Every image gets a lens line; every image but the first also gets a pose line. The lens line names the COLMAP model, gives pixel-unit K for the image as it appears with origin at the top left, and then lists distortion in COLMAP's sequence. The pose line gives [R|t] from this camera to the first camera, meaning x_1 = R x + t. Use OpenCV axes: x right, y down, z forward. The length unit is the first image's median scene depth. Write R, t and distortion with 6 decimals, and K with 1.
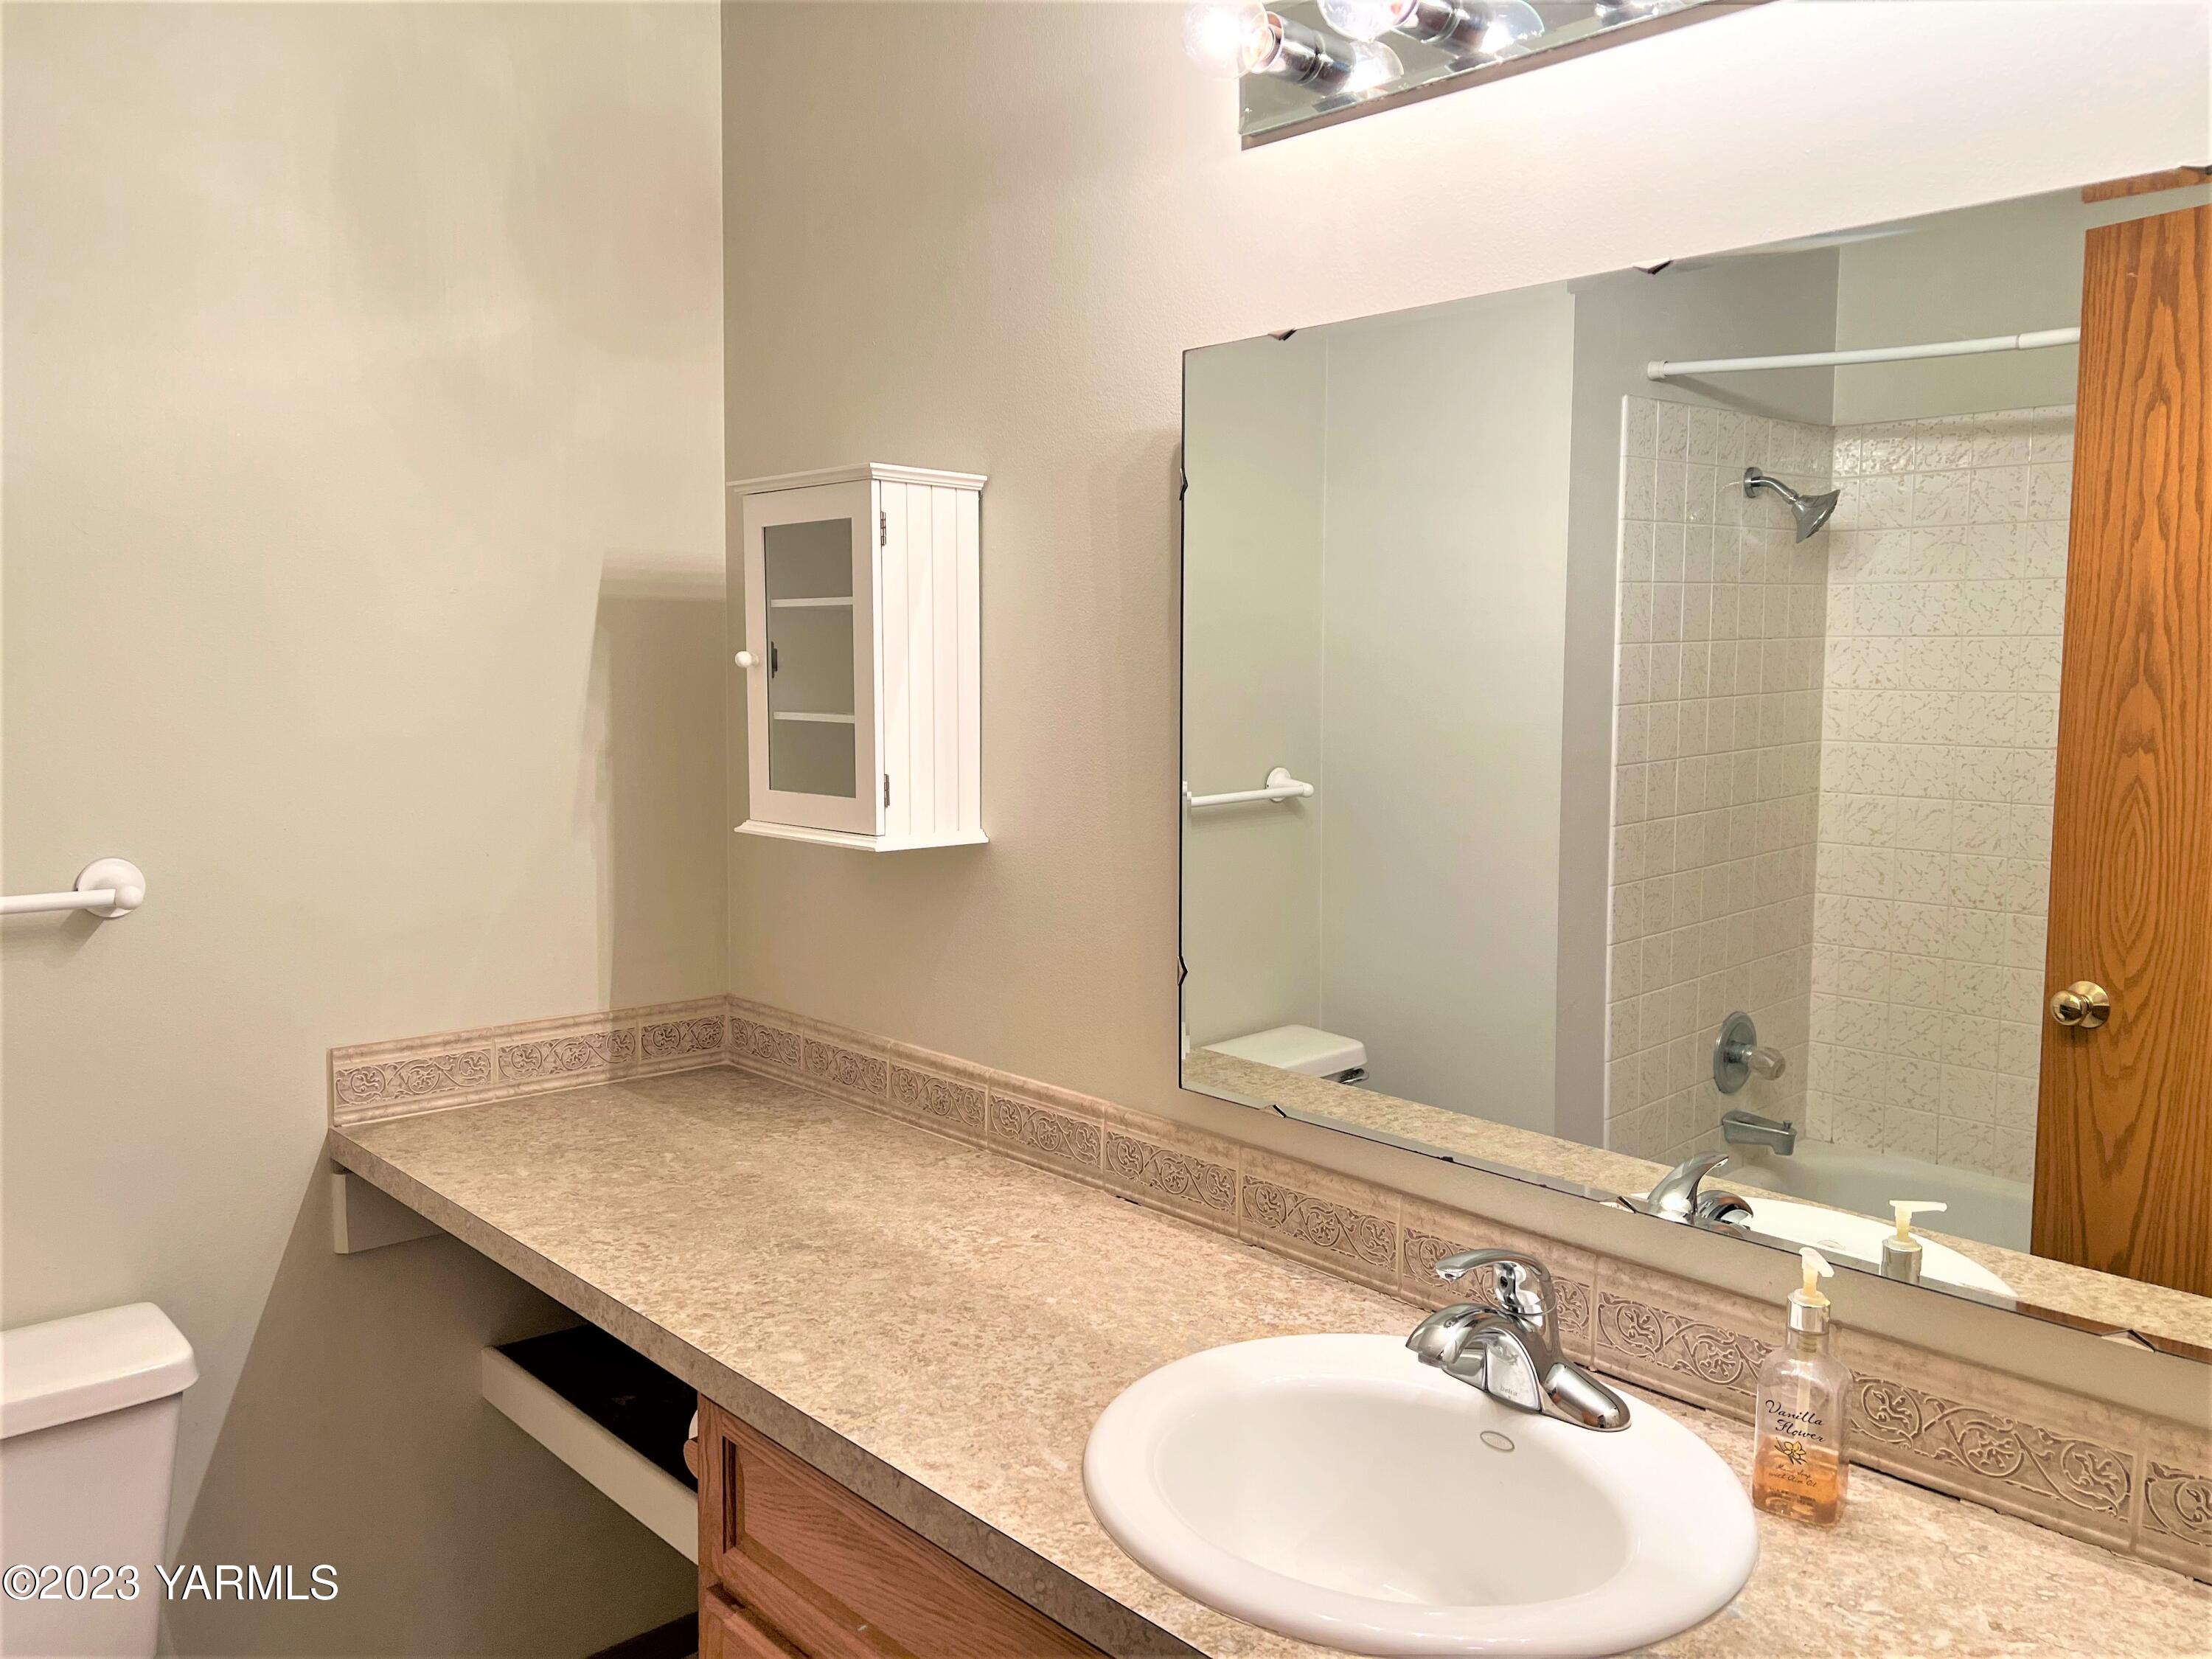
lens RADIAL K [[1675.7, 0, 1109.0], [0, 1675.7, 821.6], [0, 0, 1]] dist [0.068902, -0.079999]
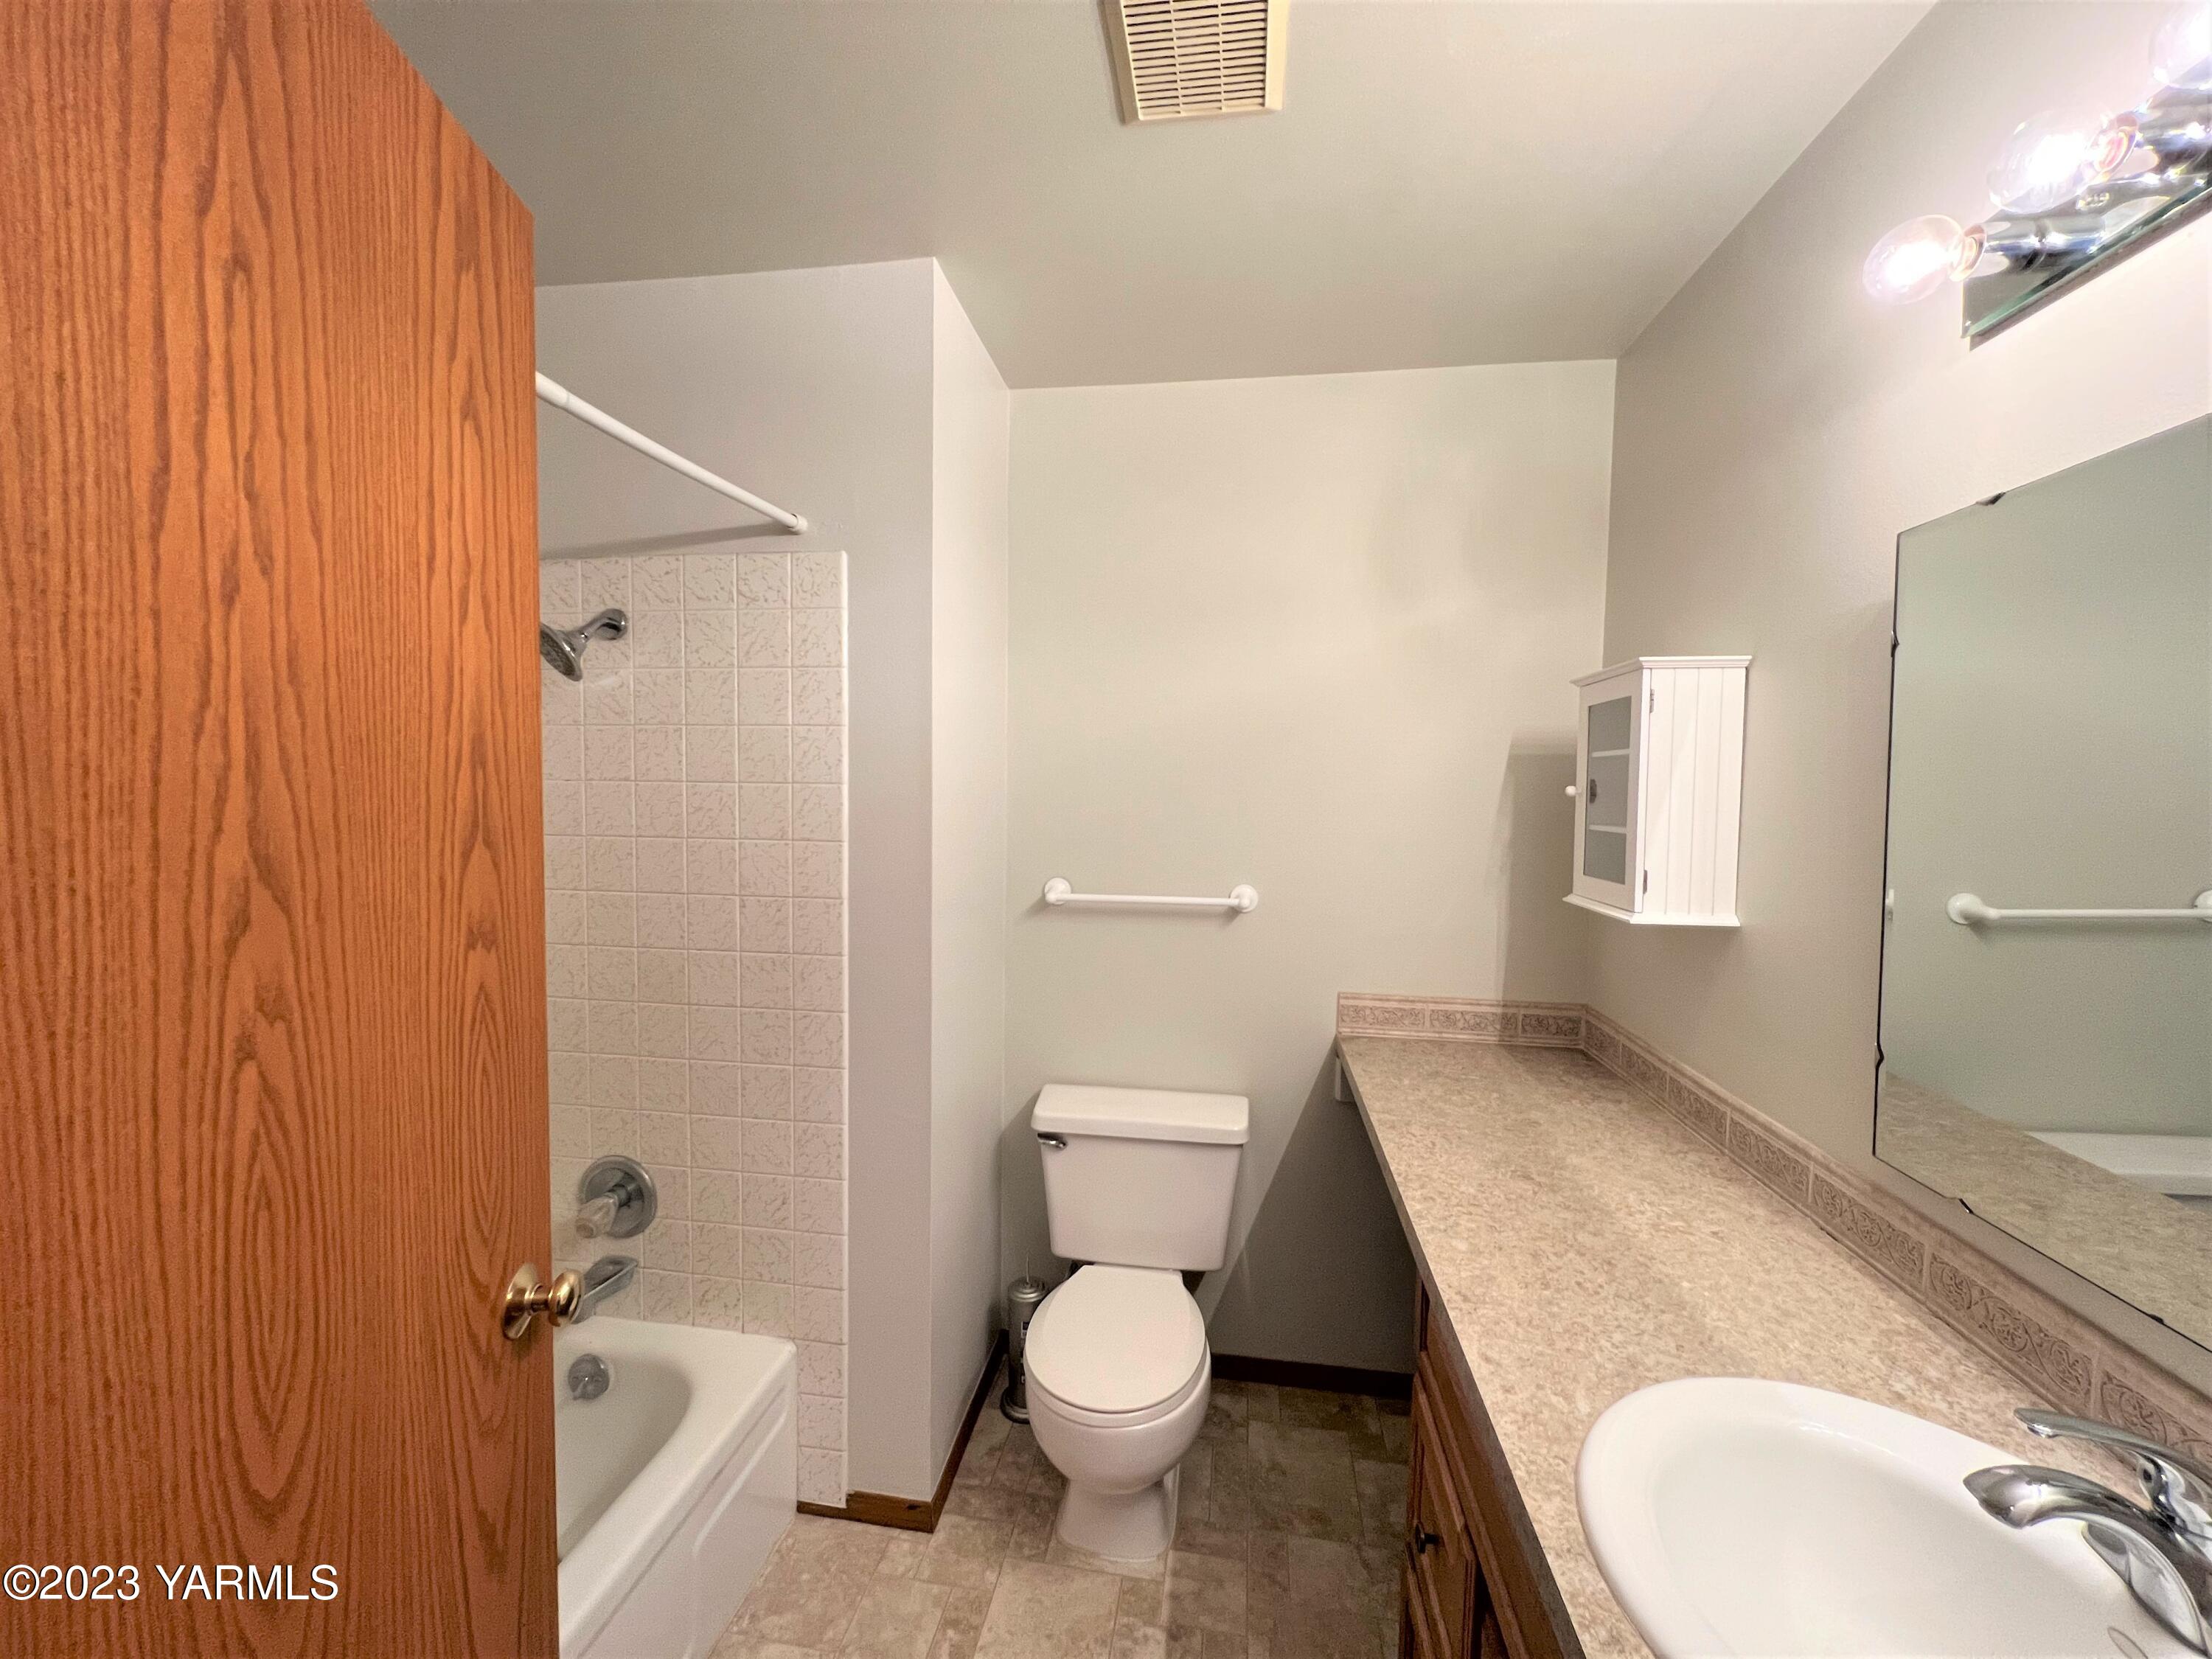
lens RADIAL K [[880.9, 0, 1107.6], [0, 880.9, 831.1], [0, 0, 1]] dist [0.004990, -0.001242]
pose [[0.624688, 0.037413, -0.779977, 0.170620], [-0.076231, 0.997002, -0.013230, -0.017412], [0.777144, 0.067723, 0.625668, 0.171653]]
